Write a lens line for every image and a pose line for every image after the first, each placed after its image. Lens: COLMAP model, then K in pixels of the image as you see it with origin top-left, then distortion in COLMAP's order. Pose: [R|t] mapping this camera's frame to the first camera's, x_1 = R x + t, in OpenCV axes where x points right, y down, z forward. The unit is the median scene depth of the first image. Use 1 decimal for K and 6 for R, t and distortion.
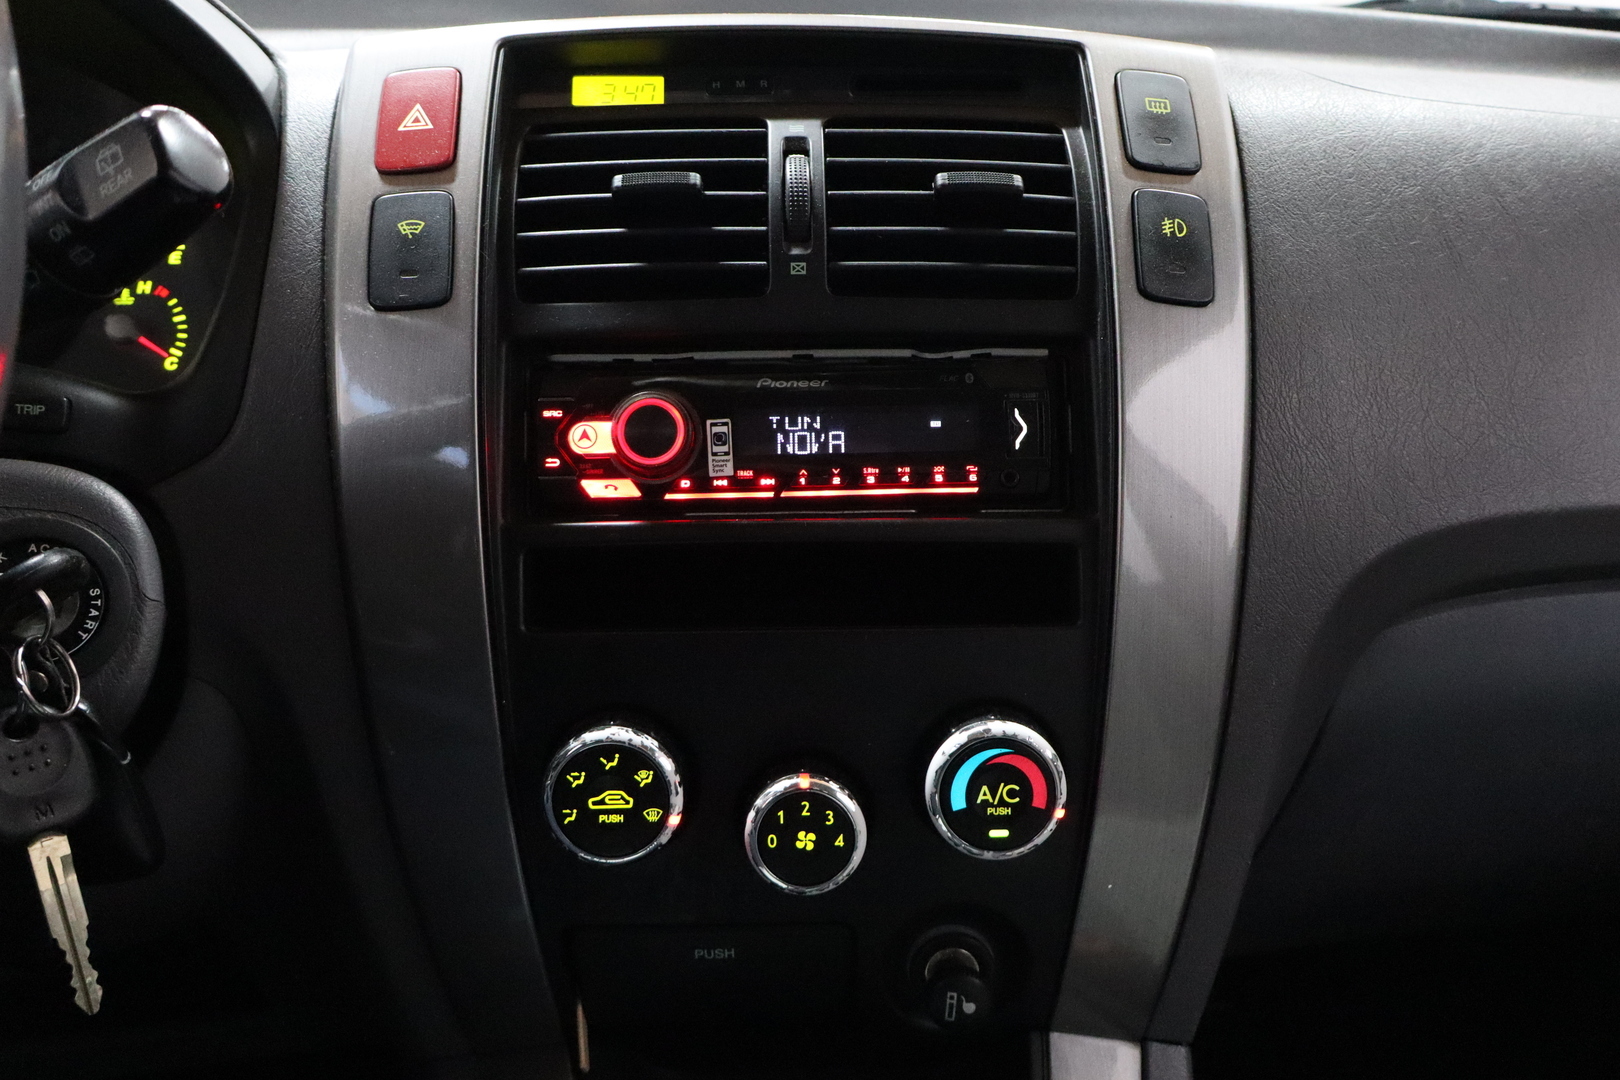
lens RADIAL K [[1505.2, 0, 810.0], [0, 1505.2, 540.0], [0, 0, 1]] dist [0.014033, 0.003162]
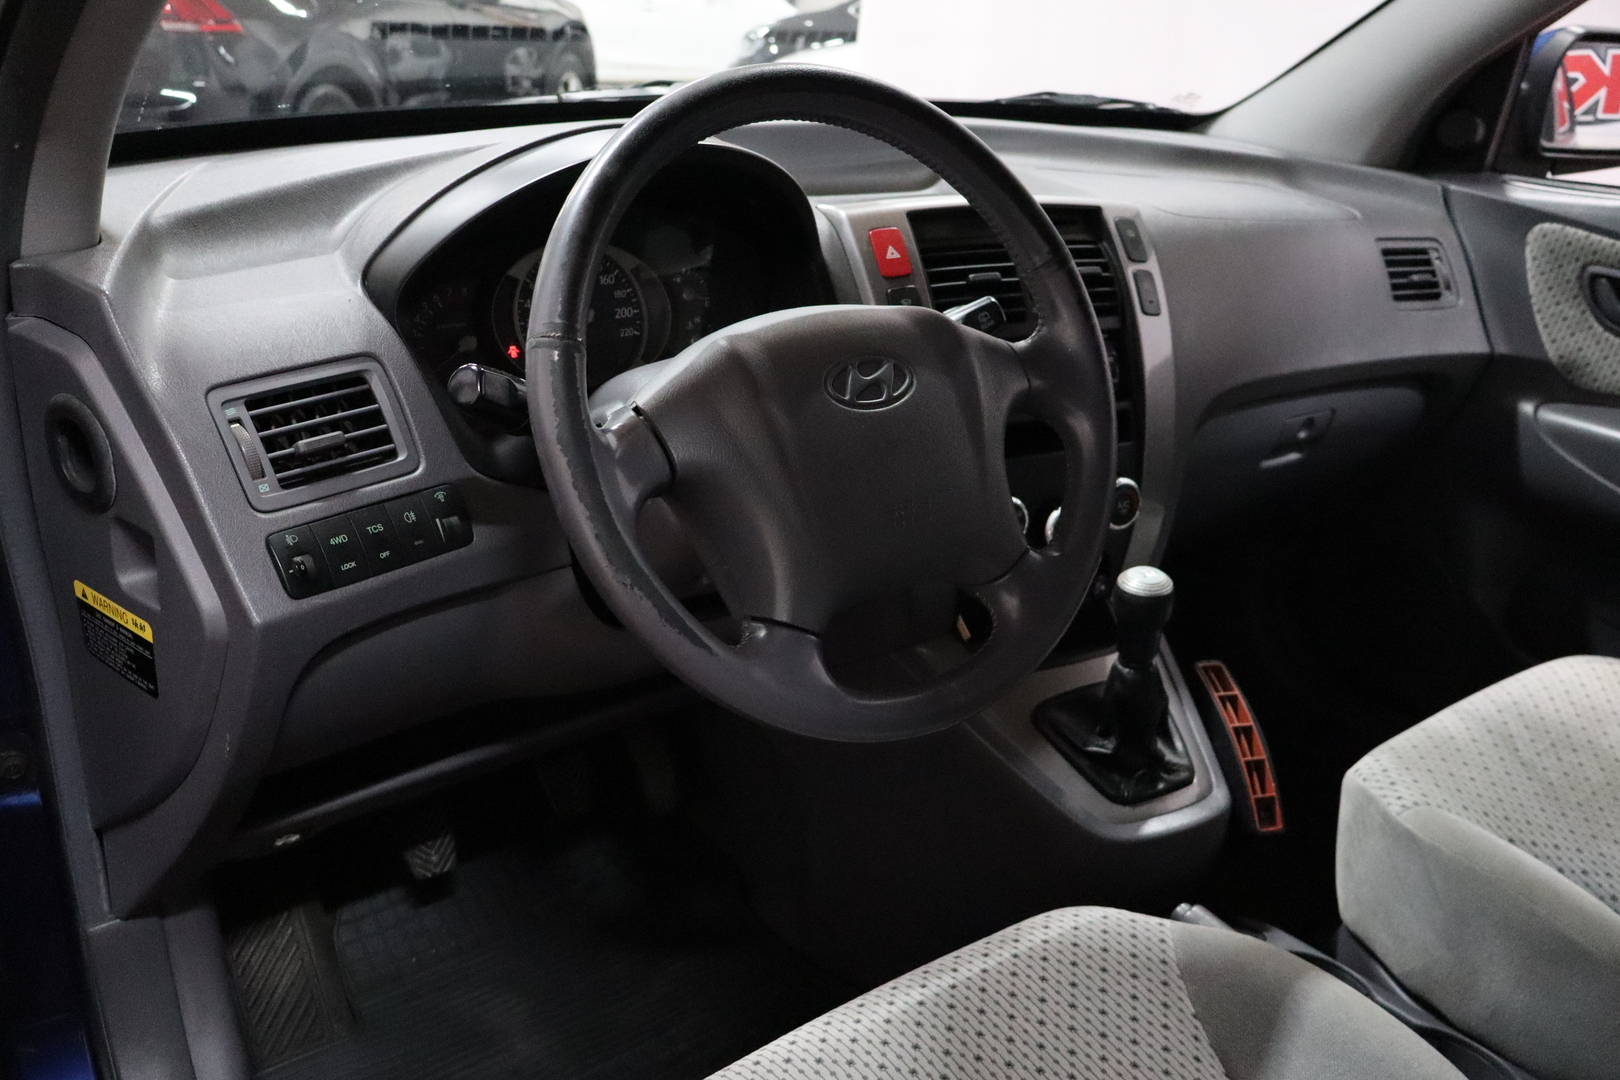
lens RADIAL K [[1405.5, 0, 810.0], [0, 1405.5, 540.0], [0, 0, 1]] dist [-0.008788, 0.108335]
pose [[0.890732, -0.123893, 0.437318, -1.408410], [0.069393, 0.987923, 0.138540, -0.150700], [-0.449200, -0.093055, 0.888572, -0.948778]]
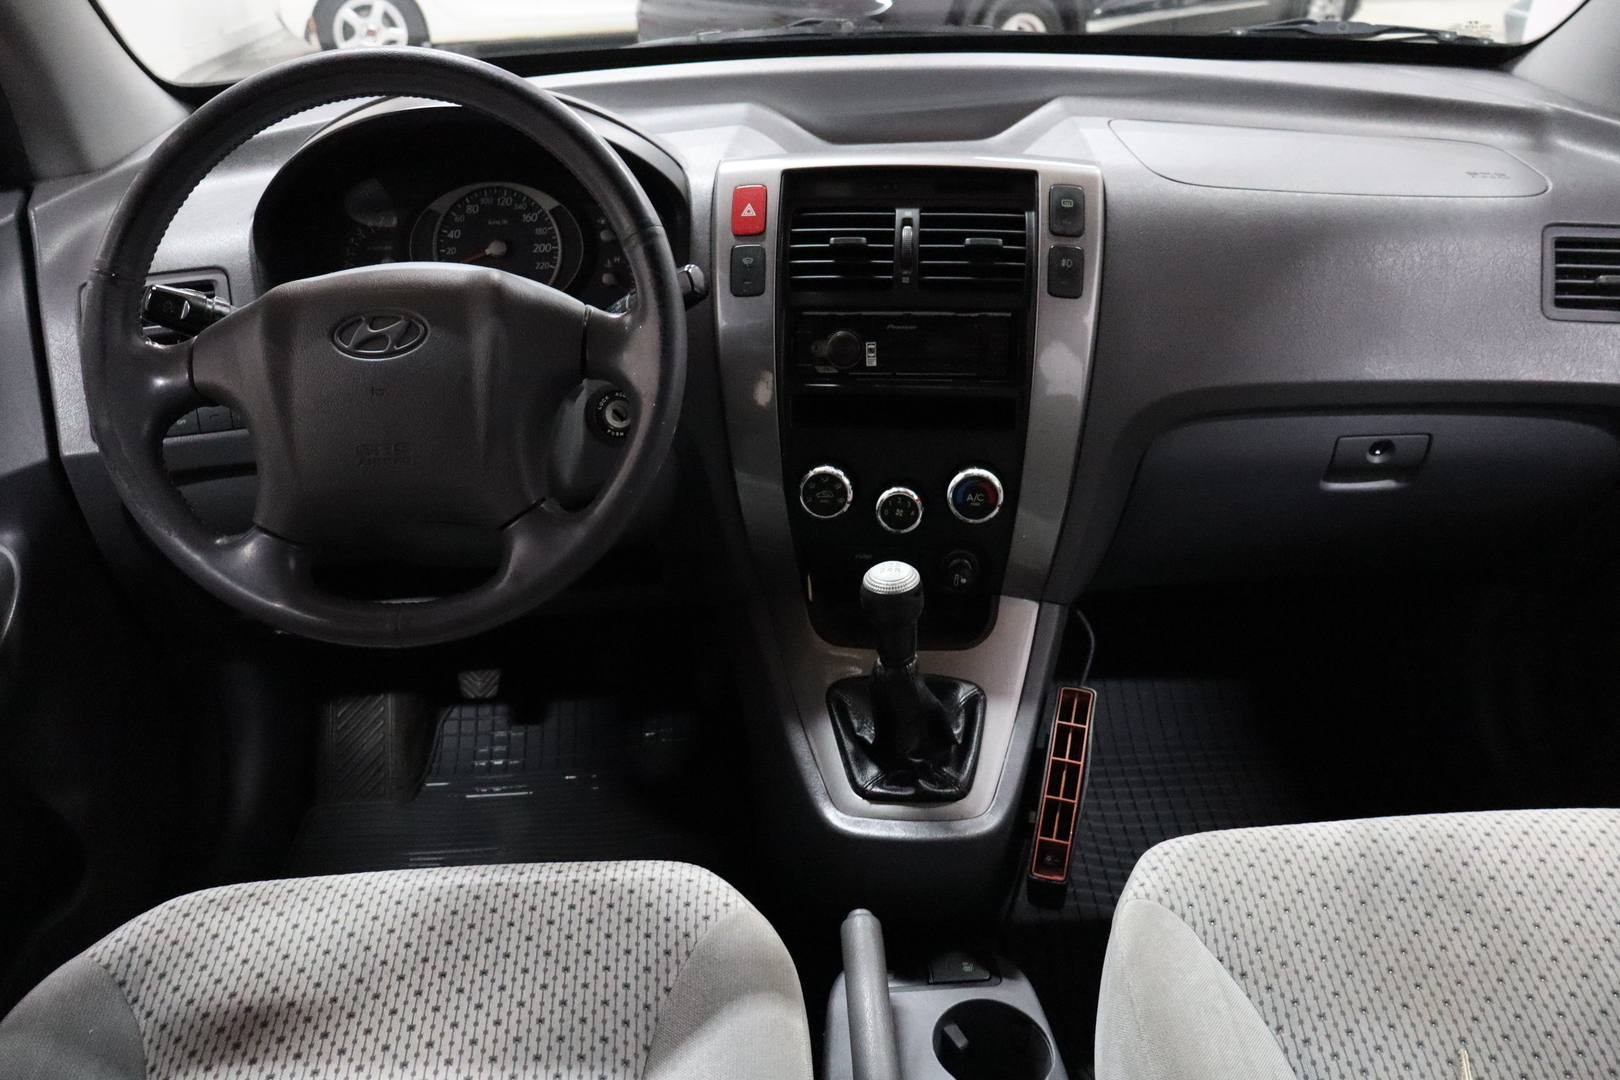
lens RADIAL K [[1405.5, 0, 810.0], [0, 1405.5, 540.0], [0, 0, 1]] dist [-0.008788, 0.108335]
pose [[0.992935, 0.041200, -0.111275, 0.106590], [-0.018945, 0.980800, 0.194095, -0.203448], [0.117135, -0.190616, 0.974651, -1.276806]]
